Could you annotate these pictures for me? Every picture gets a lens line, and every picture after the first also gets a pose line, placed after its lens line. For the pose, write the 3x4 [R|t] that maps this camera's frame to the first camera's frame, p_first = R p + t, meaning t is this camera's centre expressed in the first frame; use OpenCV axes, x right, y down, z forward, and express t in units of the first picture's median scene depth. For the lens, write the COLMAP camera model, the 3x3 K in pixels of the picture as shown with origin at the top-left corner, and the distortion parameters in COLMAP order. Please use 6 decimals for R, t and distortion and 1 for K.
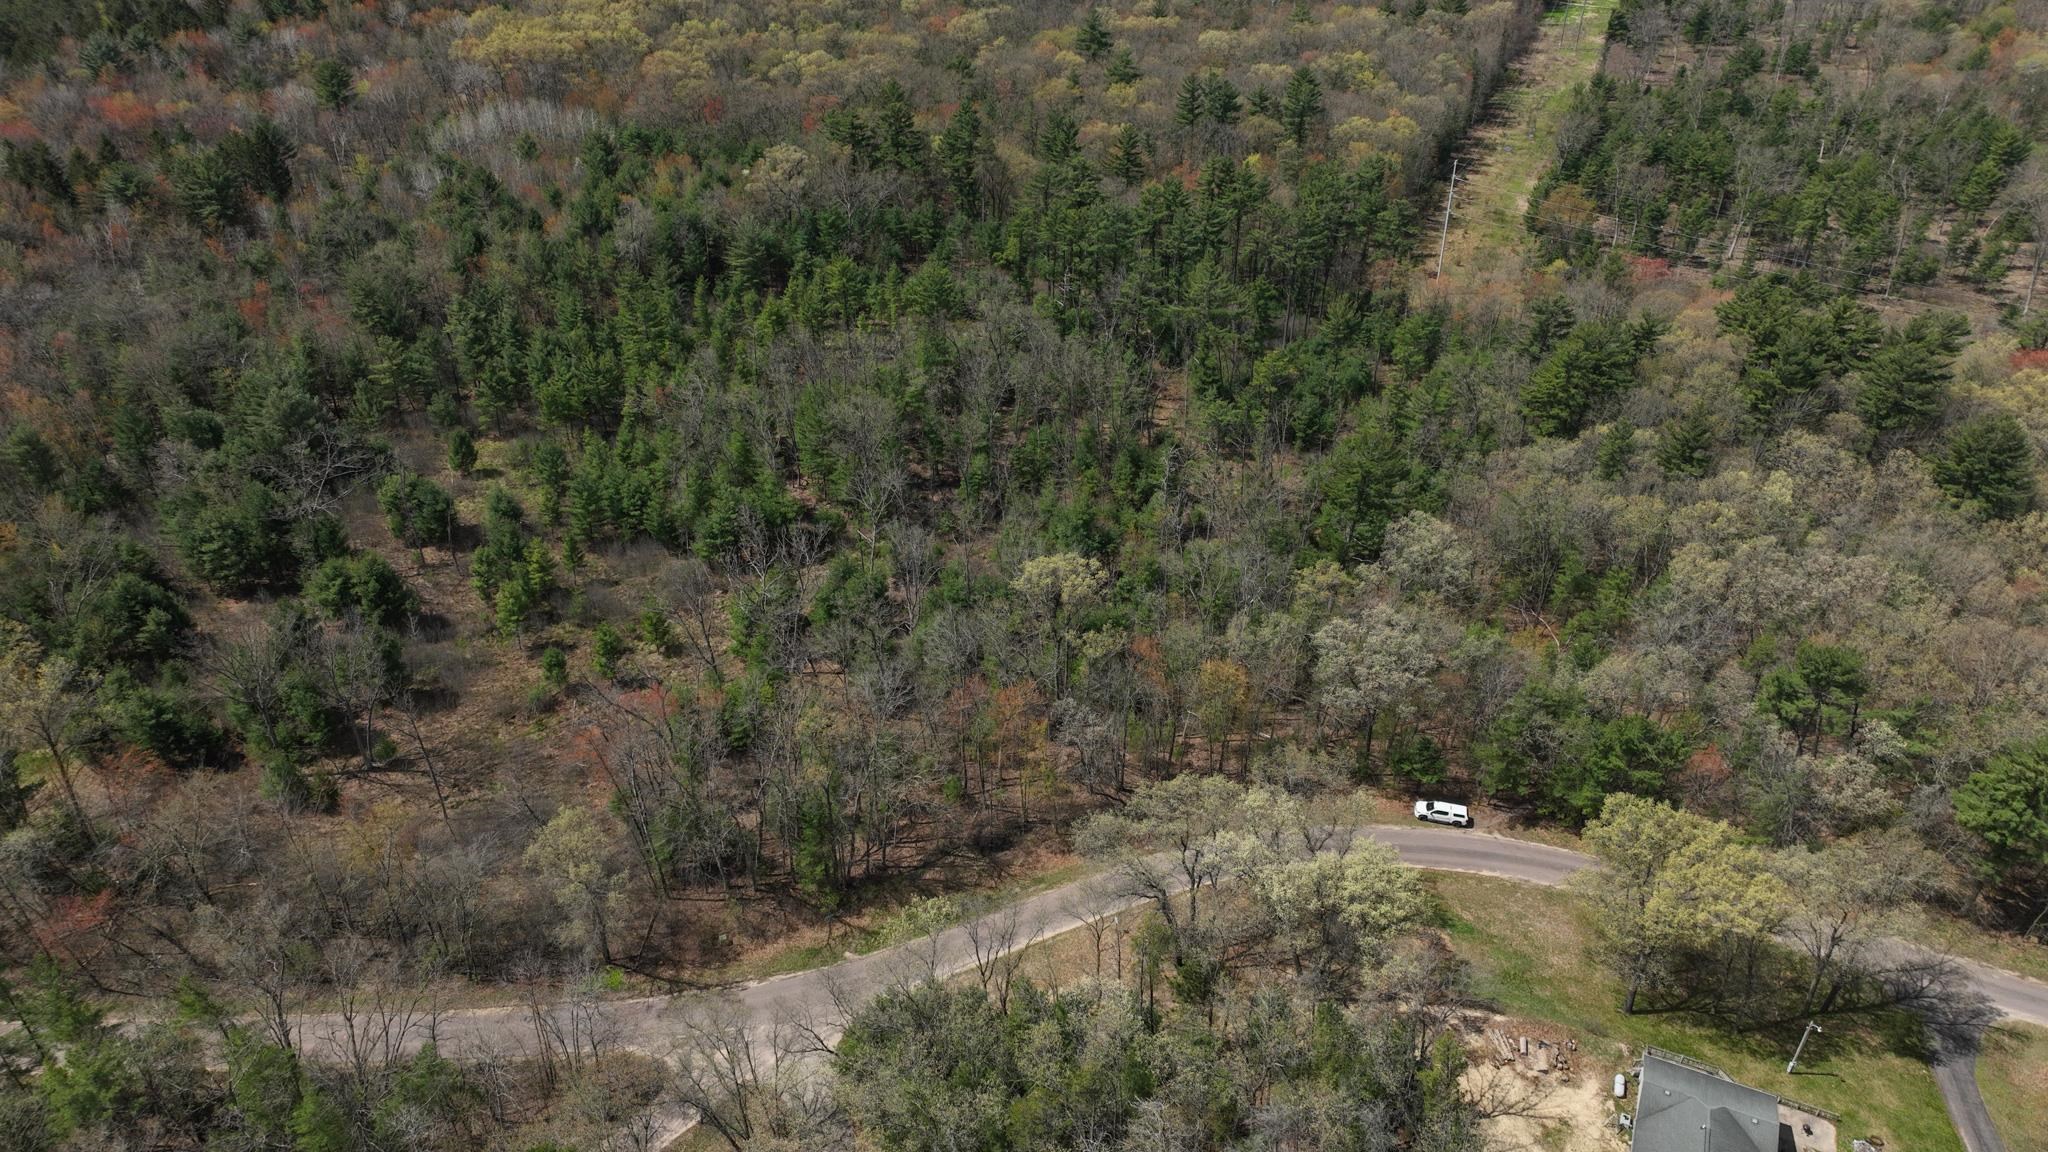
lens RADIAL K [[1439.3, 0, 1022.9], [0, 1439.3, 564.1], [0, 0, 1]] dist [0.001454, 0.016266]
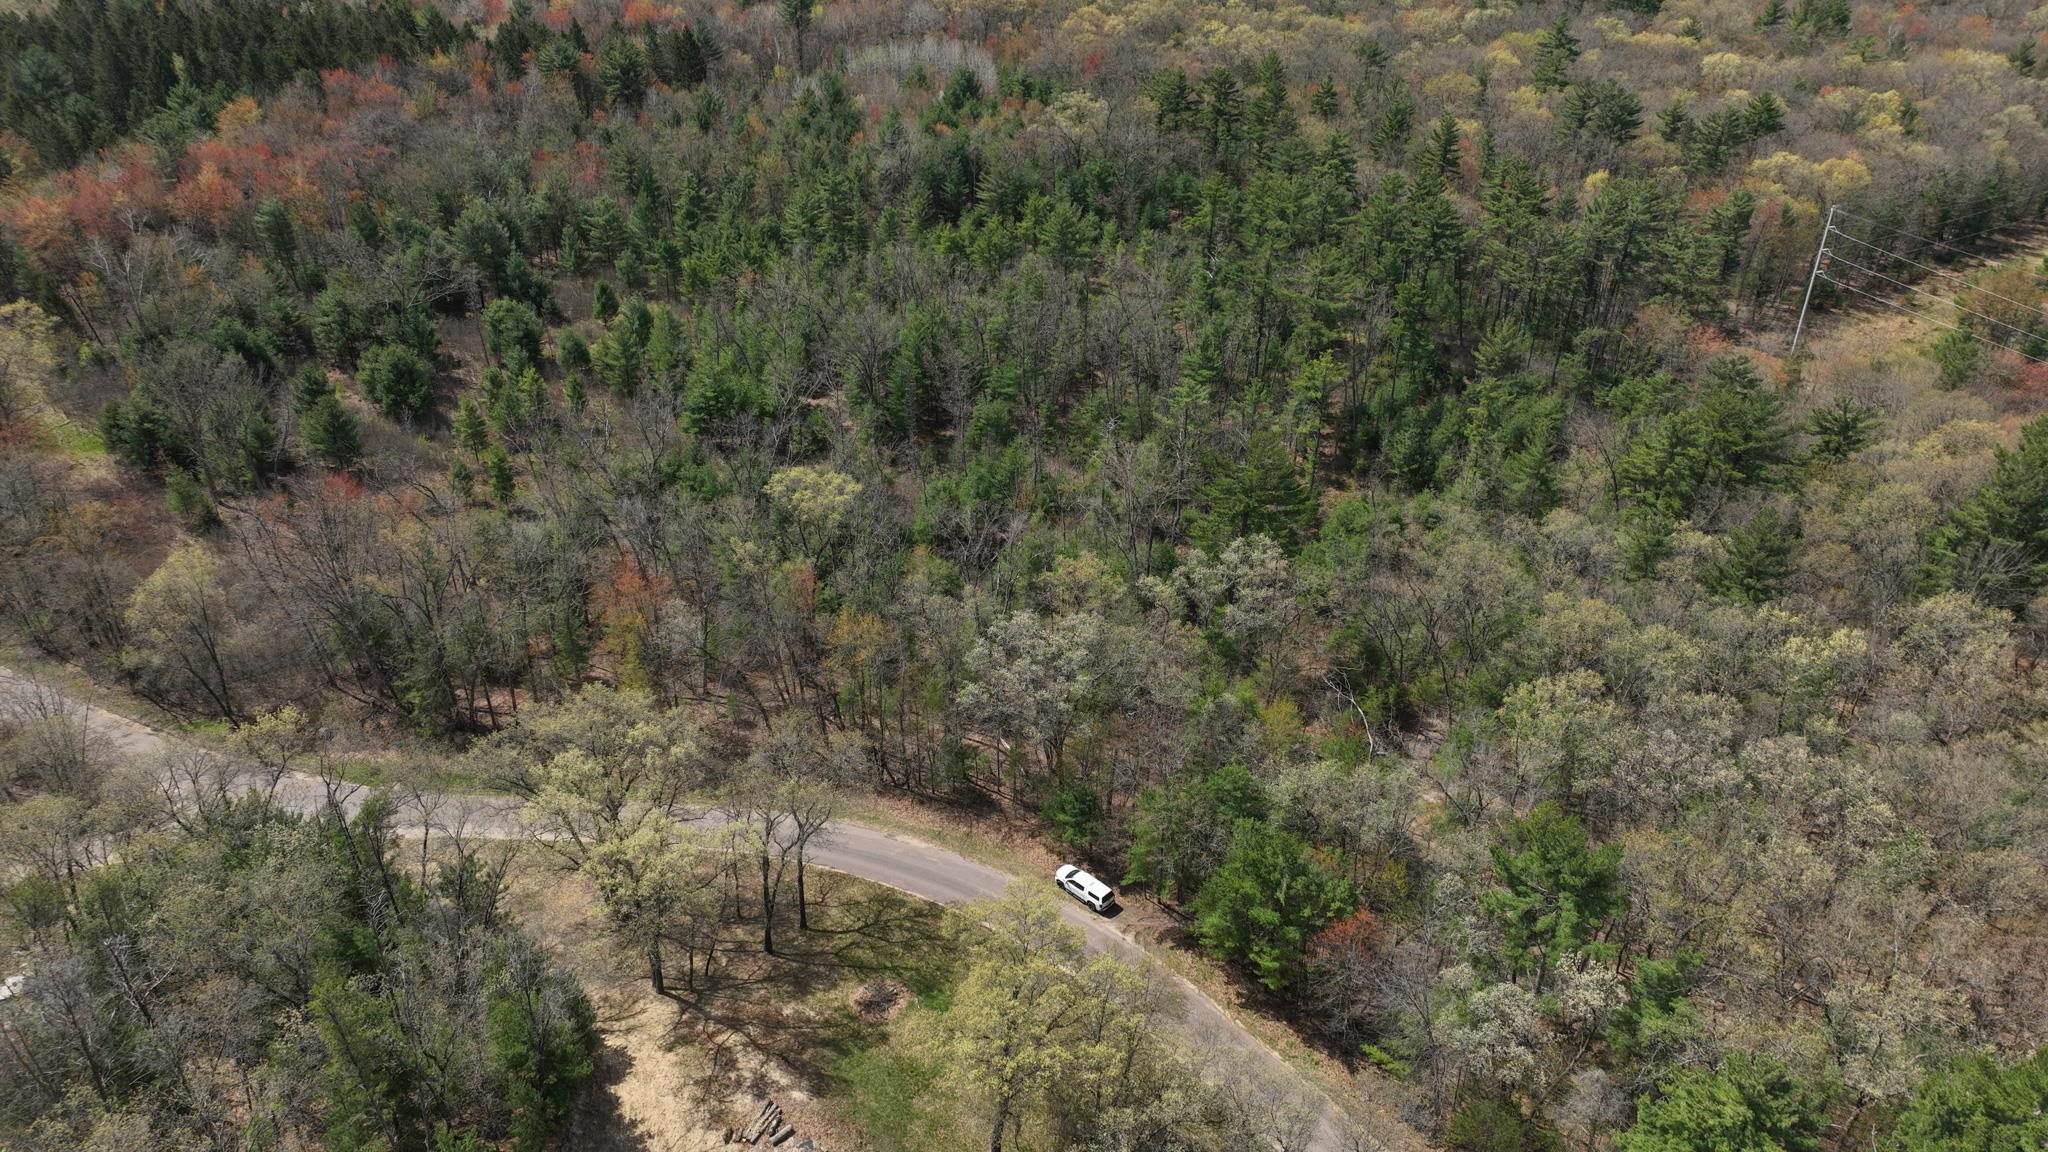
lens RADIAL K [[1439.3, 0, 1021.4], [0, 1439.3, 574.4], [0, 0, 1]] dist [0.001454, 0.016266]
pose [[0.864765, 0.257489, -0.431138, 0.555713], [-0.267360, 0.962817, 0.038759, -0.012501], [0.425087, 0.081752, 0.901453, 0.264553]]
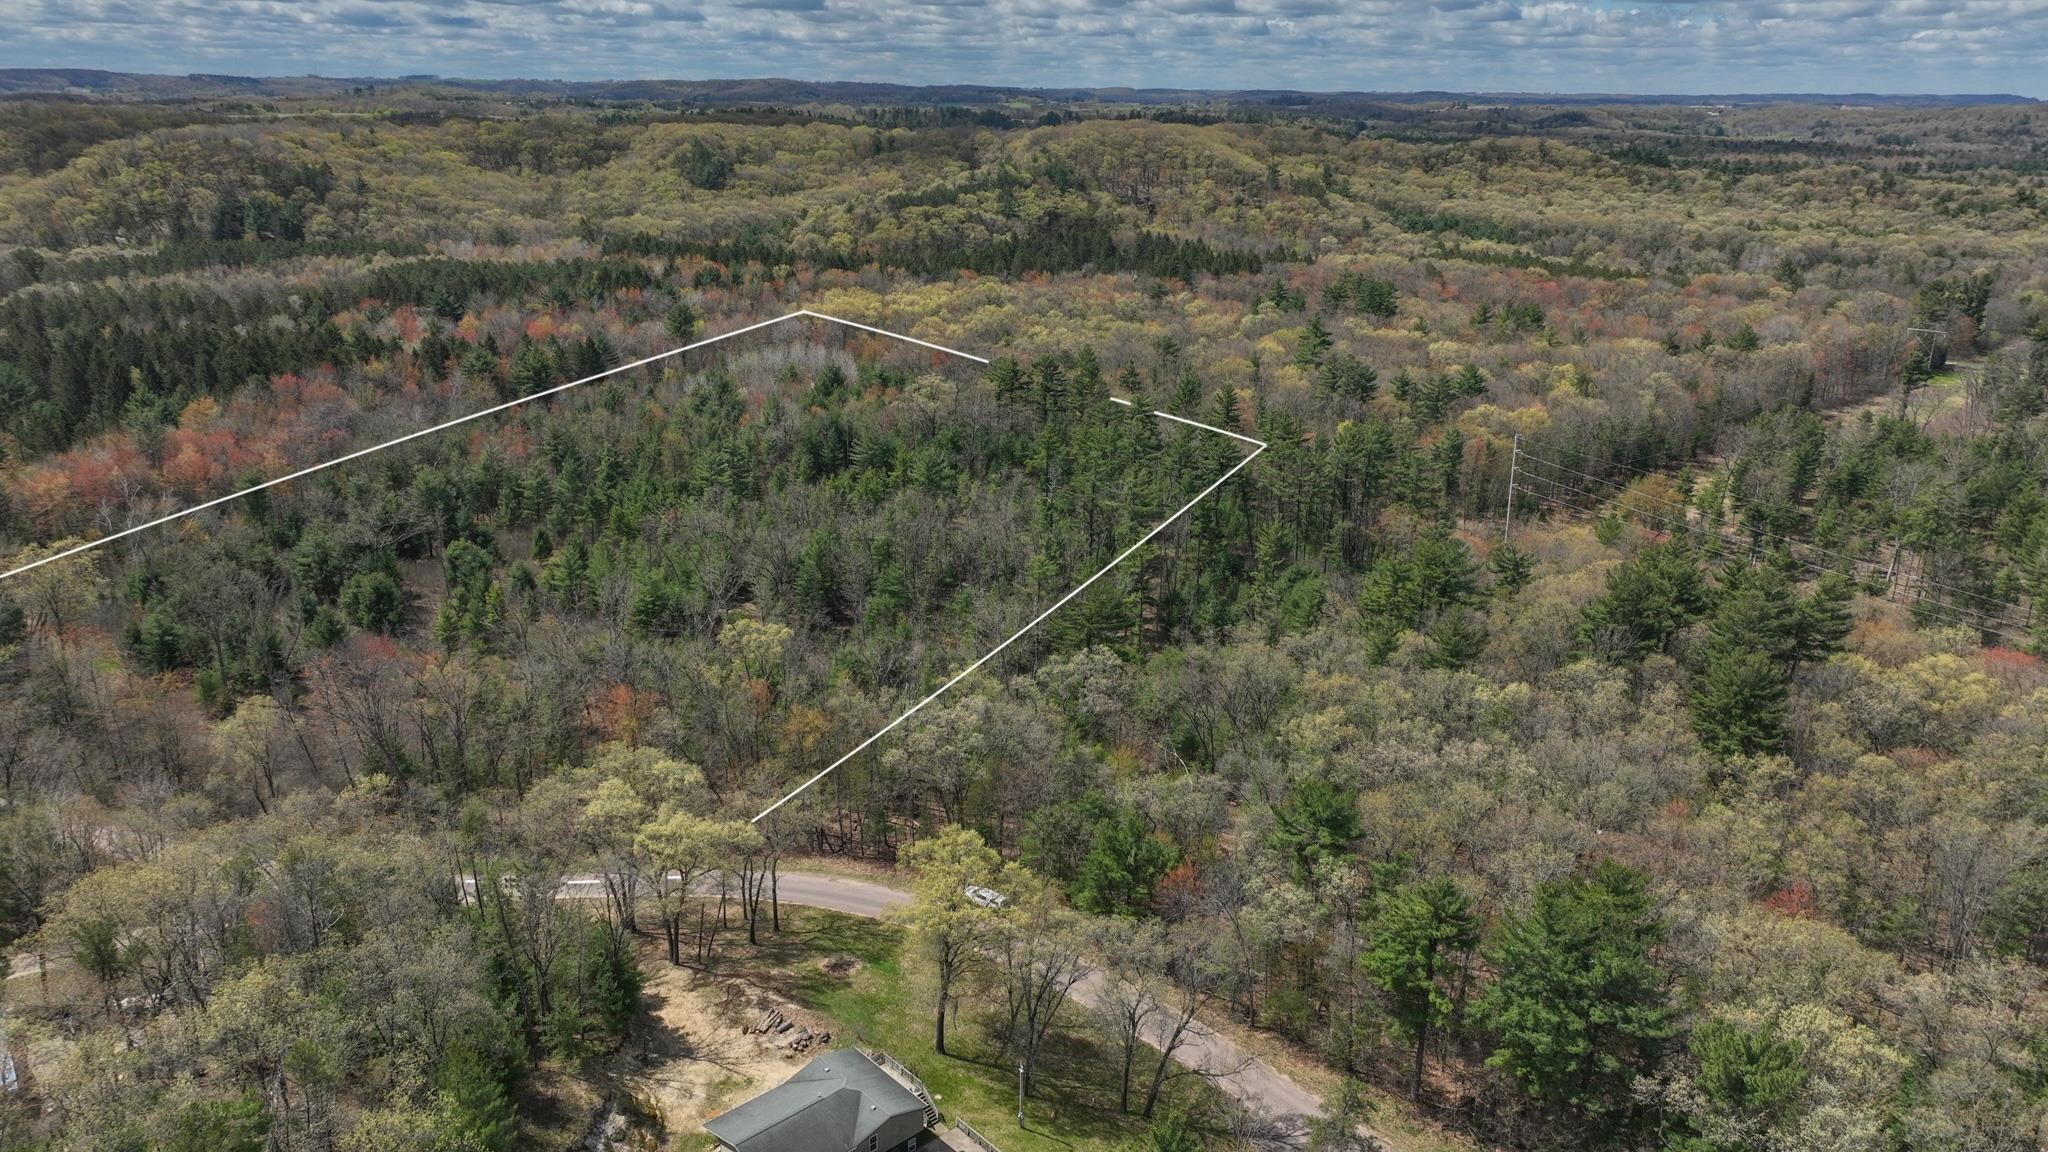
lens RADIAL K [[1439.3, 0, 1018.9], [0, 1439.3, 564.6], [0, 0, 1]] dist [0.001454, 0.016266]
pose [[0.917199, 0.123098, -0.378937, 0.673731], [-0.211730, 0.956259, -0.201840, 0.146319], [0.337516, 0.265359, 0.903143, 0.012217]]
